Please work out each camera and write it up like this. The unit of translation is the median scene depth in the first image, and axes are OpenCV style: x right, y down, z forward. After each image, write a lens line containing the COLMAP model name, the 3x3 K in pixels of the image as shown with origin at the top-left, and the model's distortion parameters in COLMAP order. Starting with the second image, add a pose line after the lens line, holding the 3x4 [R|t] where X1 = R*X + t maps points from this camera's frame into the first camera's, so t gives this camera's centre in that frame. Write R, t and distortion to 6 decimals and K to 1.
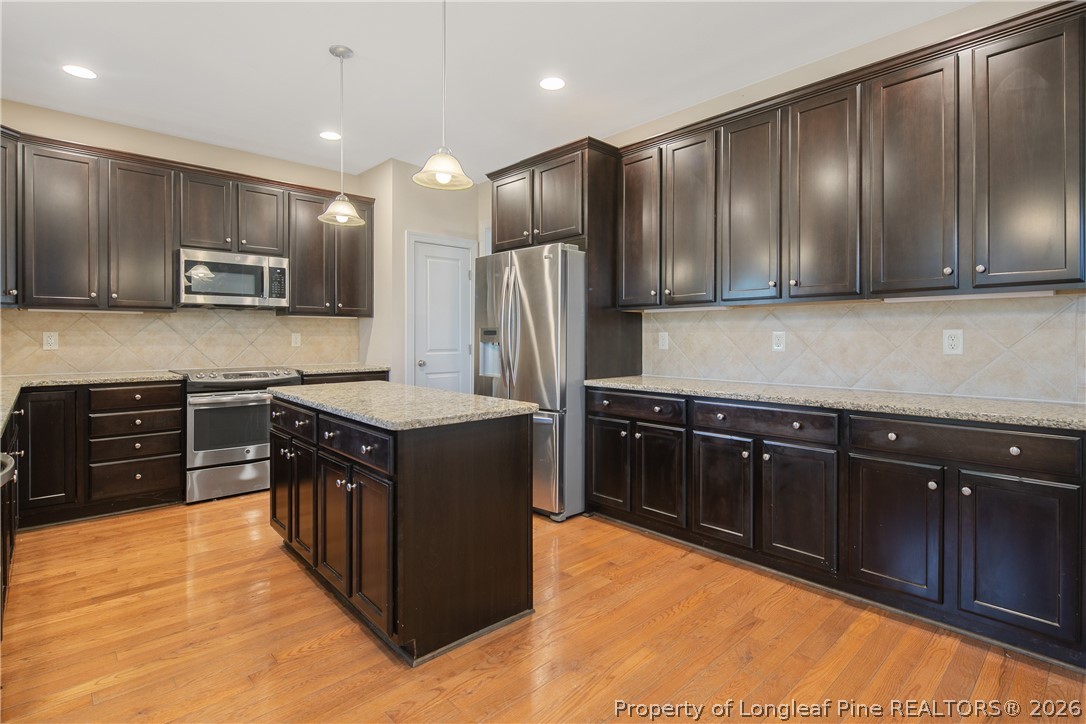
lens RADIAL K [[528.1, 0, 545.1], [0, 528.1, 337.5], [0, 0, 1]] dist [0.001402, -0.001310]
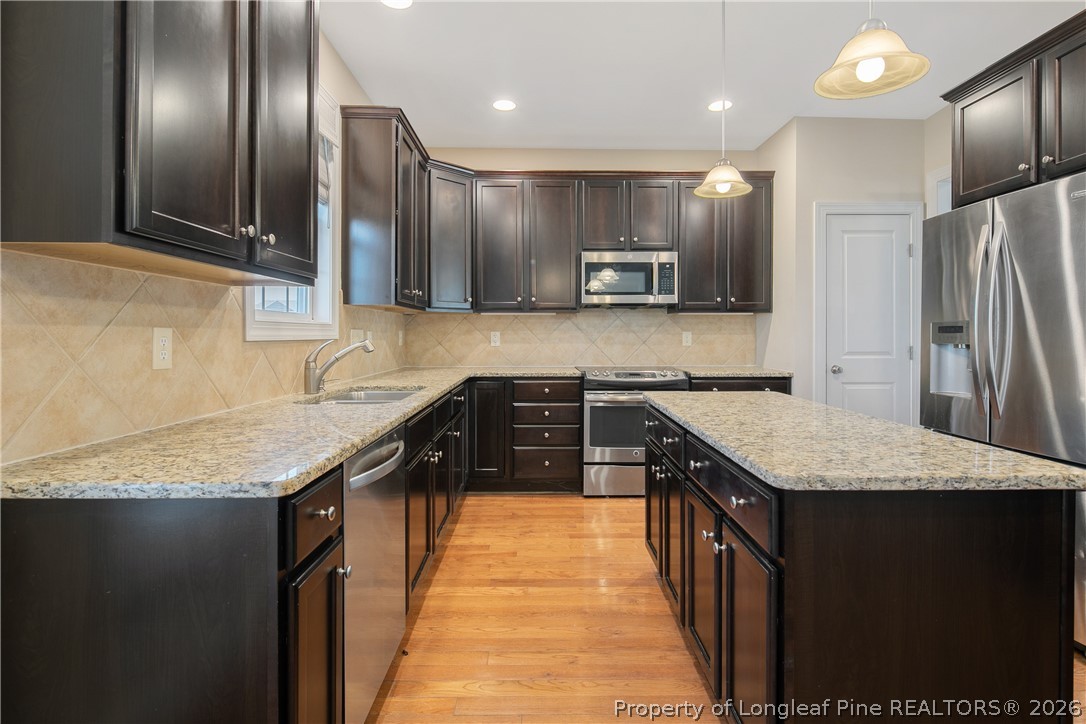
lens RADIAL K [[528.1, 0, 545.1], [0, 528.1, 337.5], [0, 0, 1]] dist [0.001402, -0.001310]
pose [[0.739904, 0.002173, -0.672709, -0.038226], [-0.000513, 0.999996, 0.002666, -0.000269], [0.672713, -0.001628, 0.739902, 0.190096]]
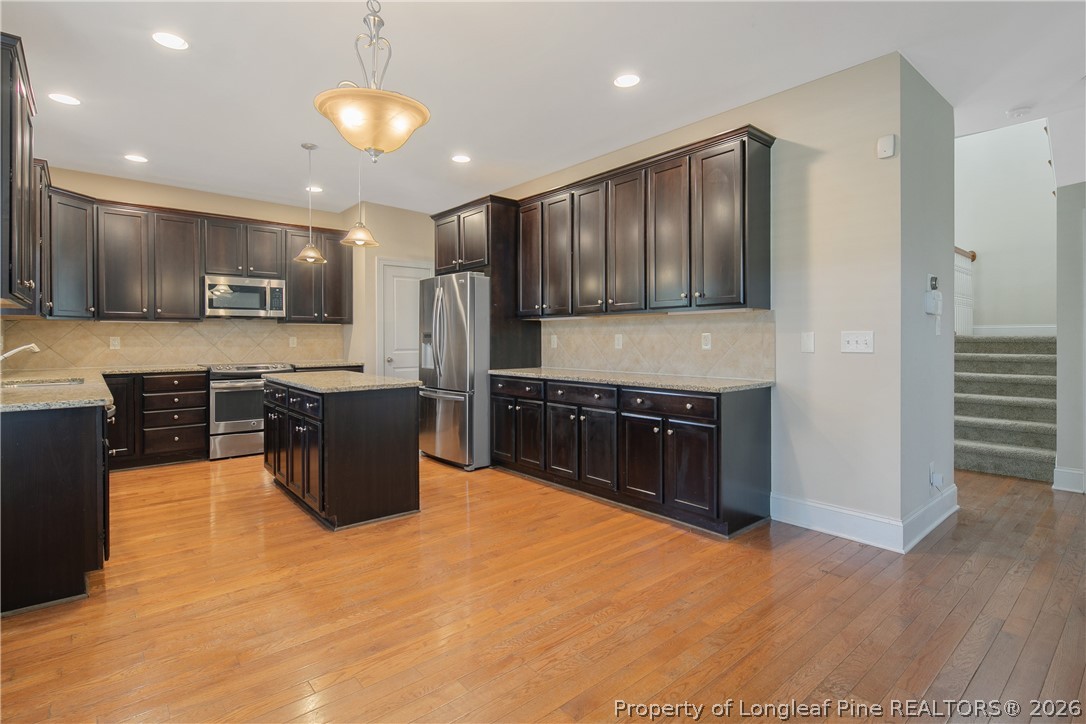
lens RADIAL K [[525.3, 0, 543.9], [0, 525.3, 340.3], [0, 0, 1]] dist [0.001113, -0.000232]
pose [[0.999213, -0.003487, -0.039524, 0.270850], [0.003558, 0.999992, 0.001726, 0.000668], [0.039518, -0.001865, 0.999217, -0.368510]]
